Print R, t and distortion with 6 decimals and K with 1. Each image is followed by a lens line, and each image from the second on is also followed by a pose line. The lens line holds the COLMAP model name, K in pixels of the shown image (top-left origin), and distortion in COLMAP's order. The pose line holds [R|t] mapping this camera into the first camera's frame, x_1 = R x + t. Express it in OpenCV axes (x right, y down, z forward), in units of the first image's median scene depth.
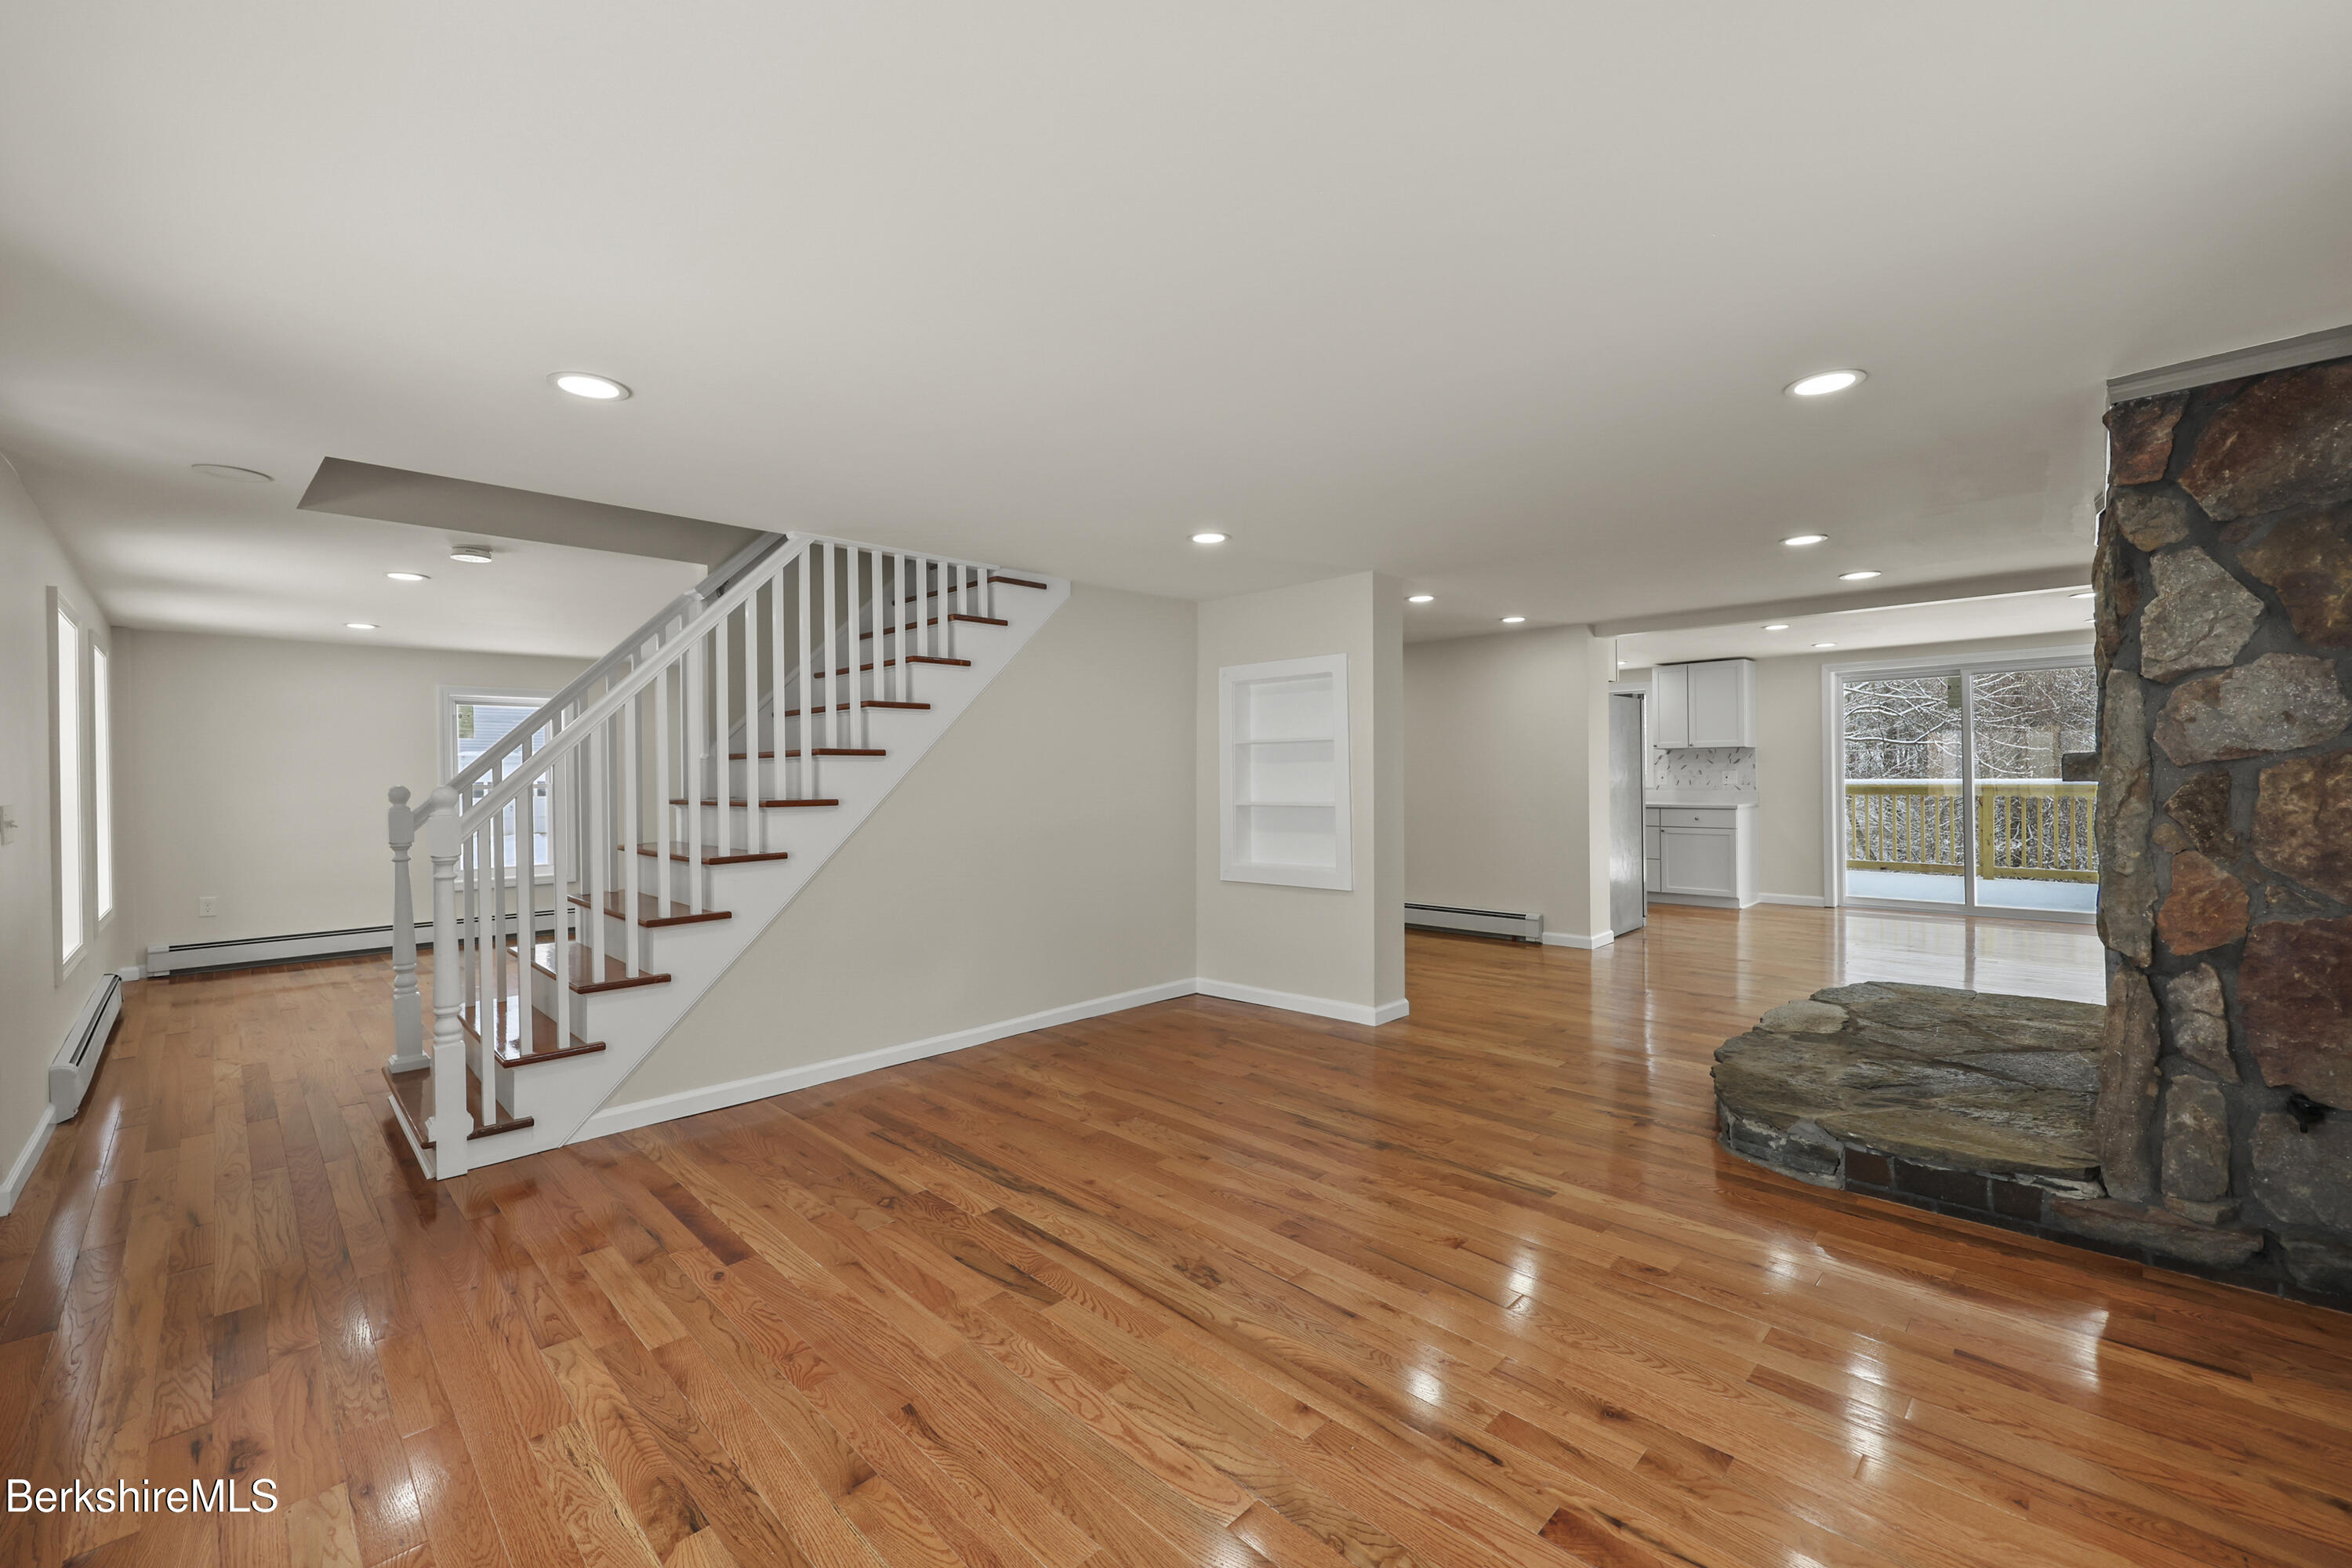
lens RADIAL K [[967.3, 0, 1182.4], [0, 967.3, 776.9], [0, 0, 1]] dist [-0.001235, 0.000639]
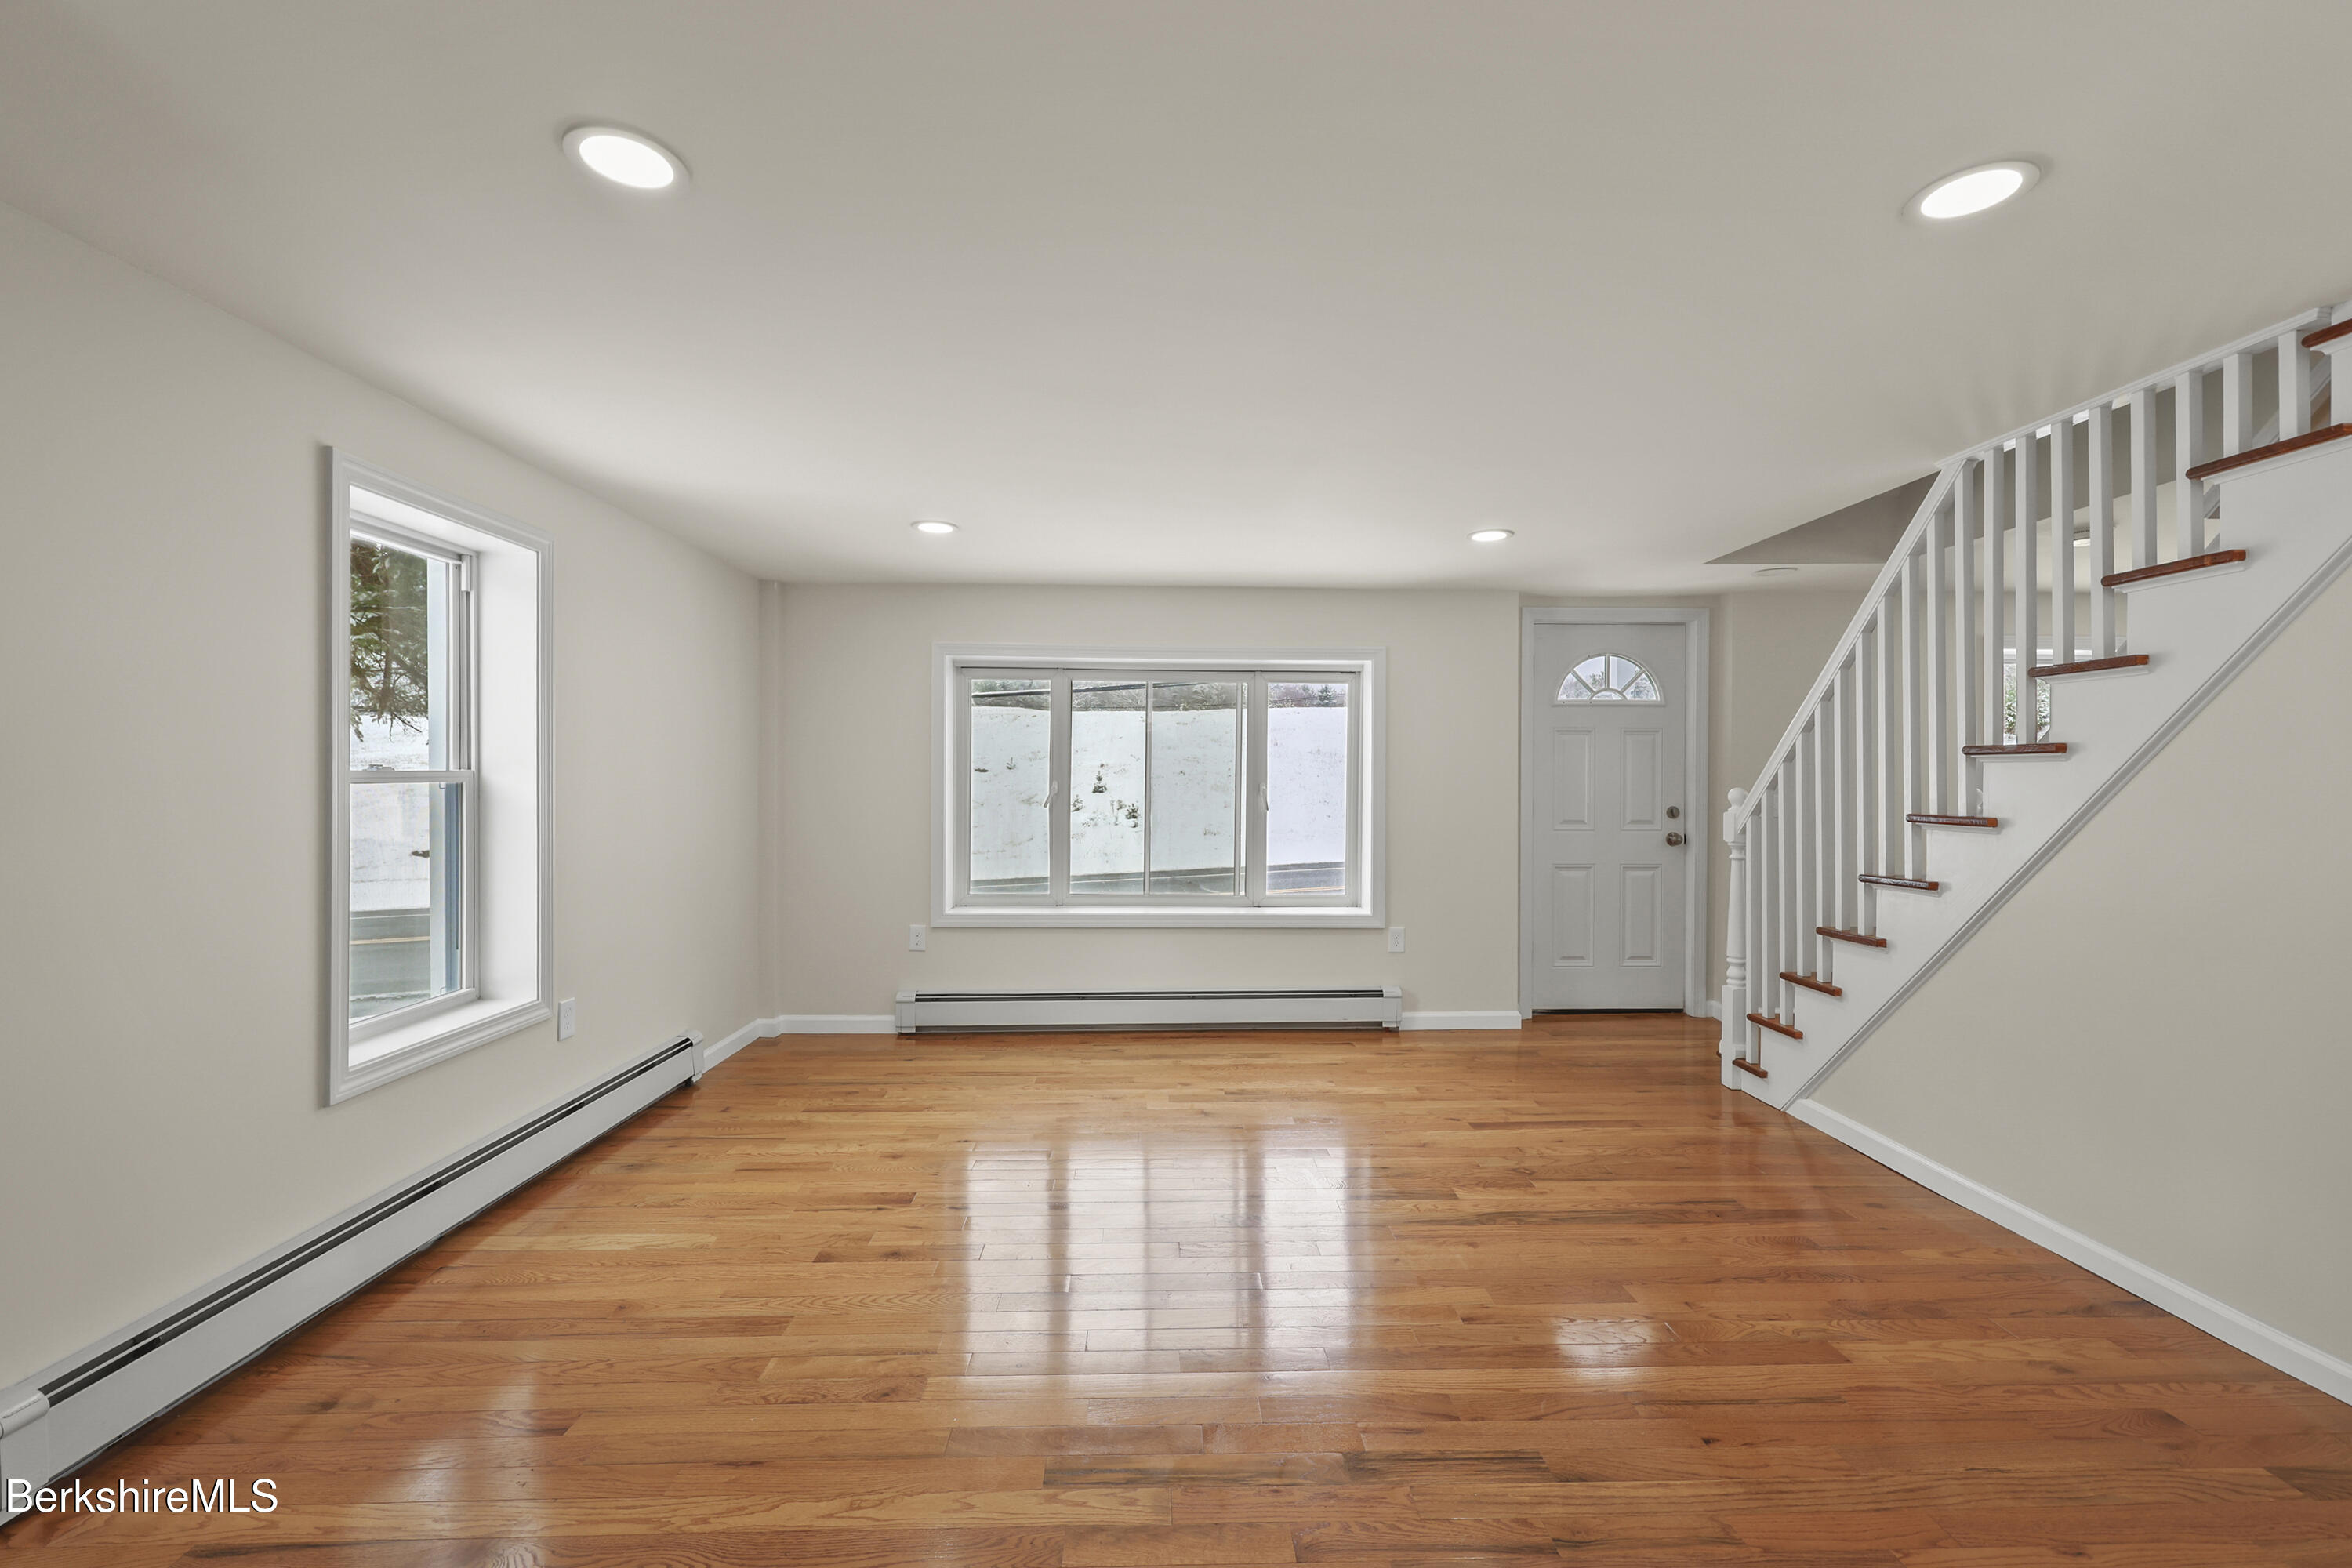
lens RADIAL K [[967.3, 0, 1179.5], [0, 967.3, 775.6], [0, 0, 1]] dist [-0.001235, 0.000639]
pose [[-0.690453, 0.003407, -0.723370, 0.747171], [0.002678, 0.999994, 0.002153, -0.014290], [0.723373, -0.000451, -0.690458, 1.447849]]
